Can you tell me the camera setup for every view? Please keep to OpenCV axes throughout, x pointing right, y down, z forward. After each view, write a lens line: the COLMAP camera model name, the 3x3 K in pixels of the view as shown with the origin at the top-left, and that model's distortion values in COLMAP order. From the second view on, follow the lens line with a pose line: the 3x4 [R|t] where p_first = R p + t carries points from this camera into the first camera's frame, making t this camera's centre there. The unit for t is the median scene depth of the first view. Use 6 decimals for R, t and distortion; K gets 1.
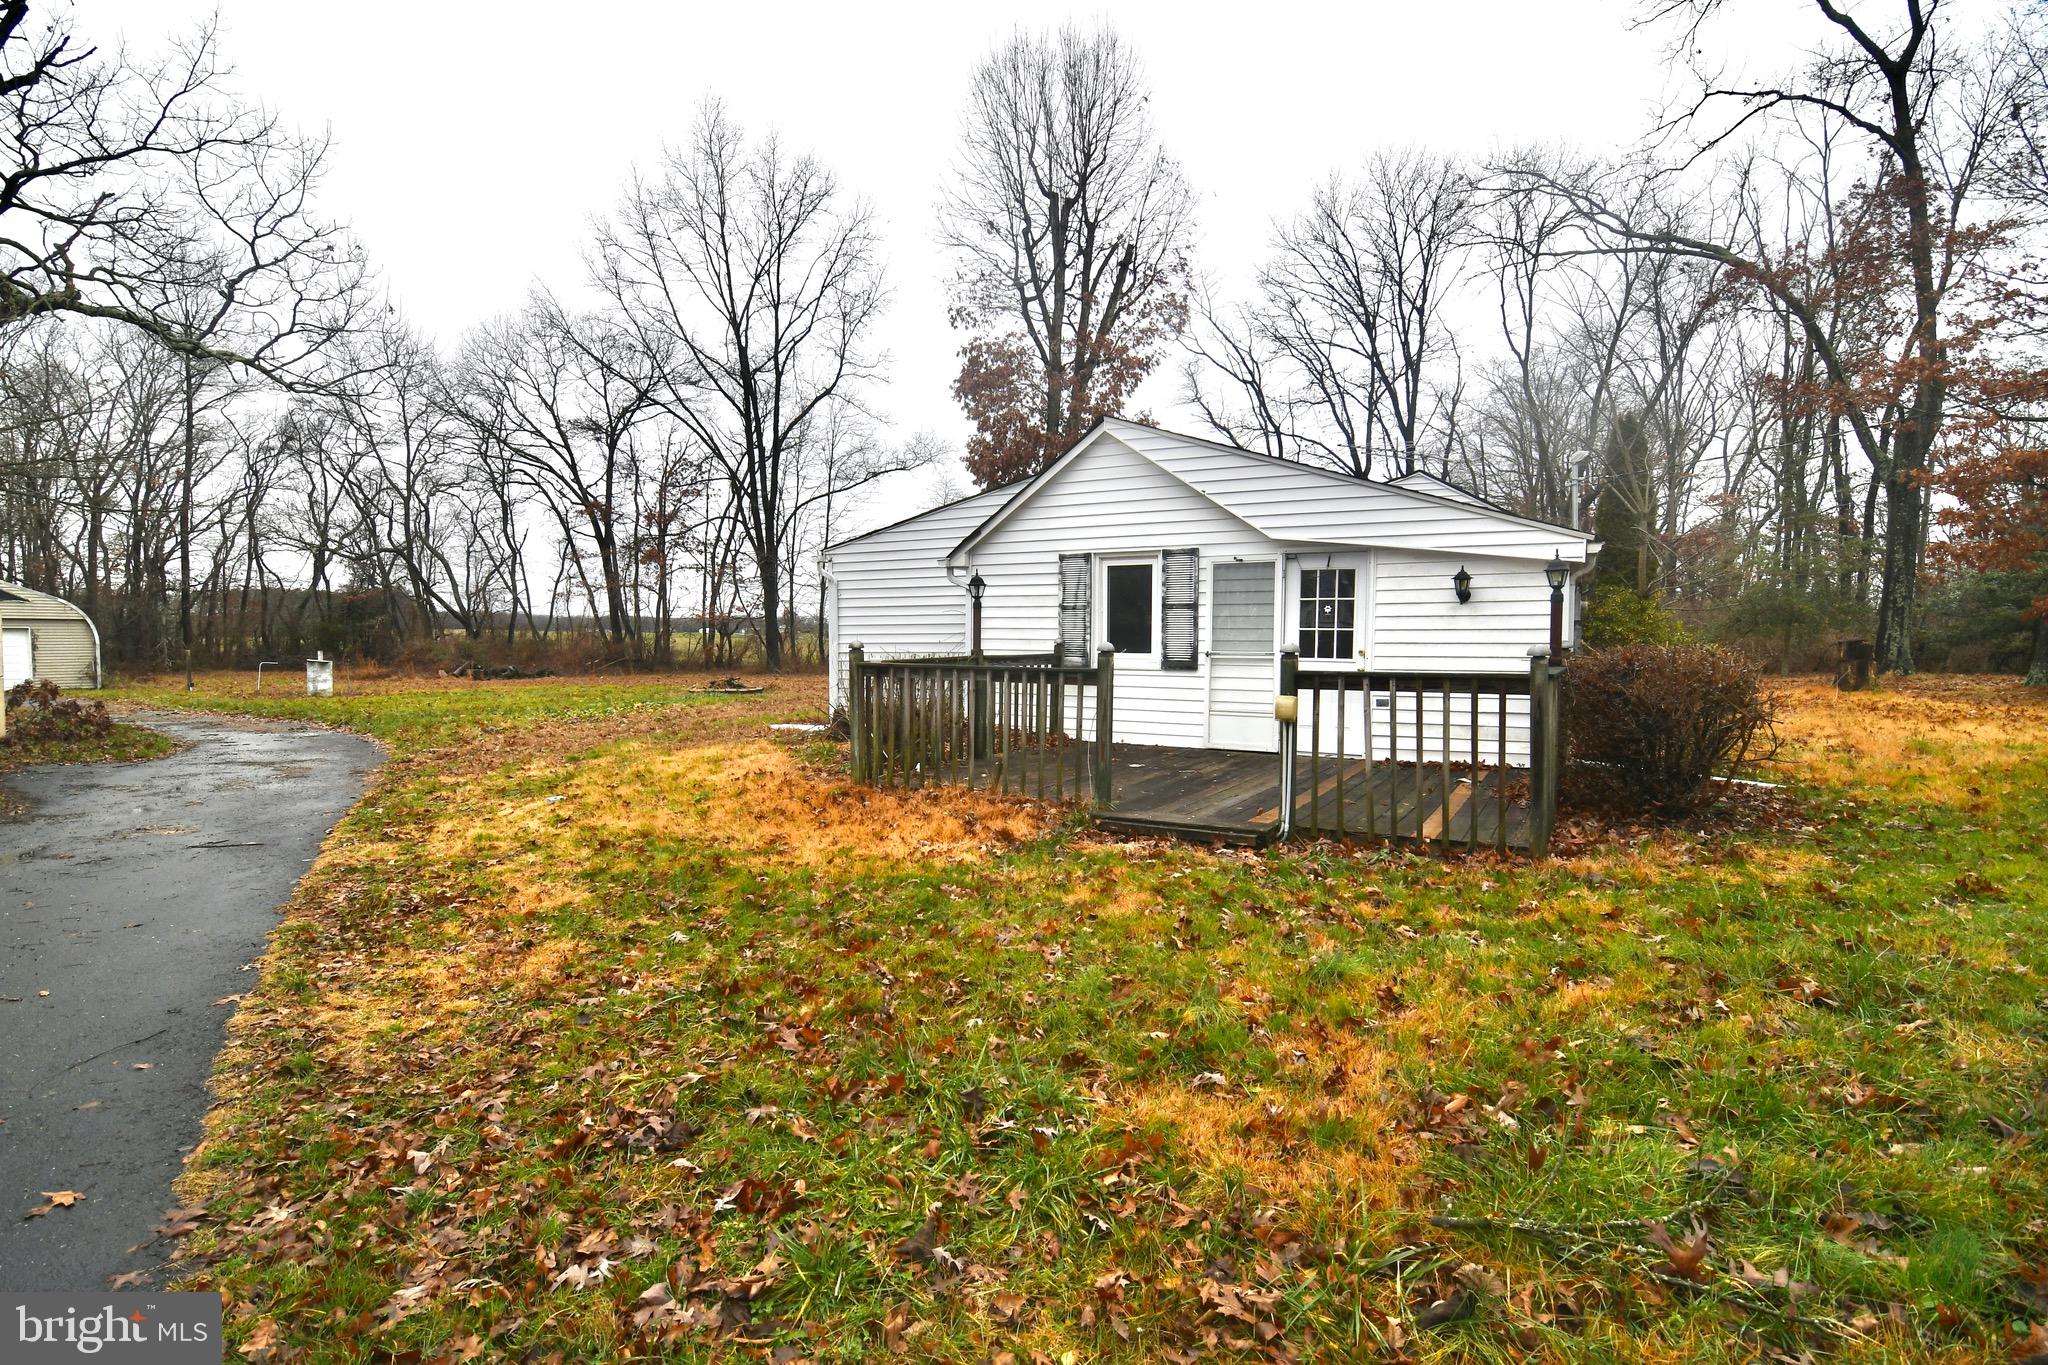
lens RADIAL K [[982.4, 0, 1029.8], [0, 982.4, 677.7], [0, 0, 1]] dist [-0.013583, -0.006017]
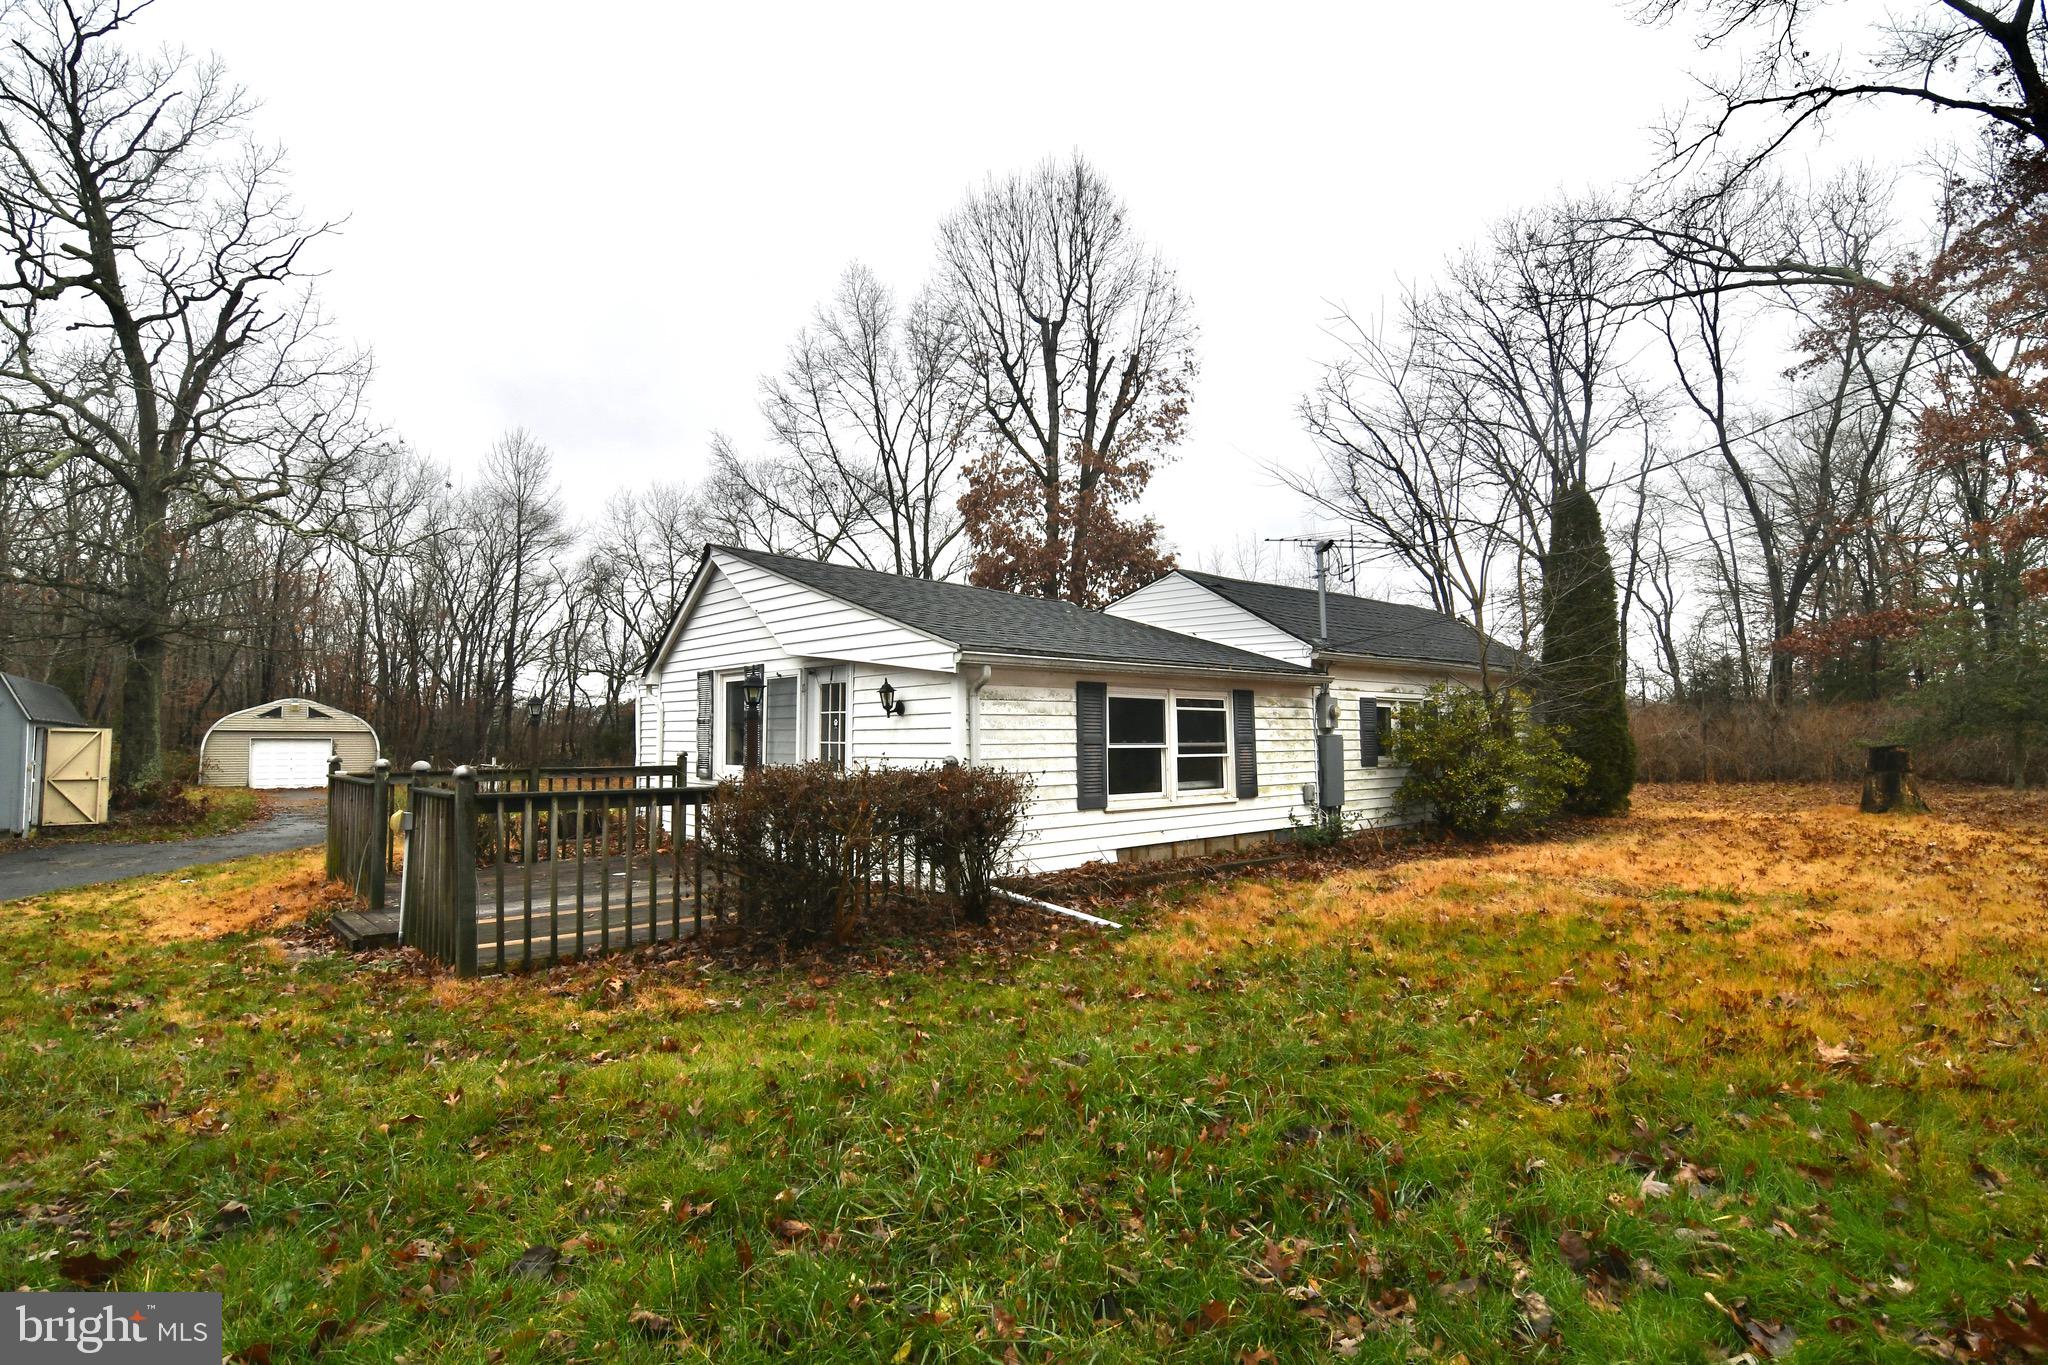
lens RADIAL K [[982.4, 0, 1031.7], [0, 982.4, 684.6], [0, 0, 1]] dist [-0.013583, -0.006017]
pose [[0.952792, -0.021630, -0.302853, 0.354659], [-0.008388, 0.995203, -0.097470, -0.005408], [0.303508, 0.095409, 0.948040, 0.047521]]
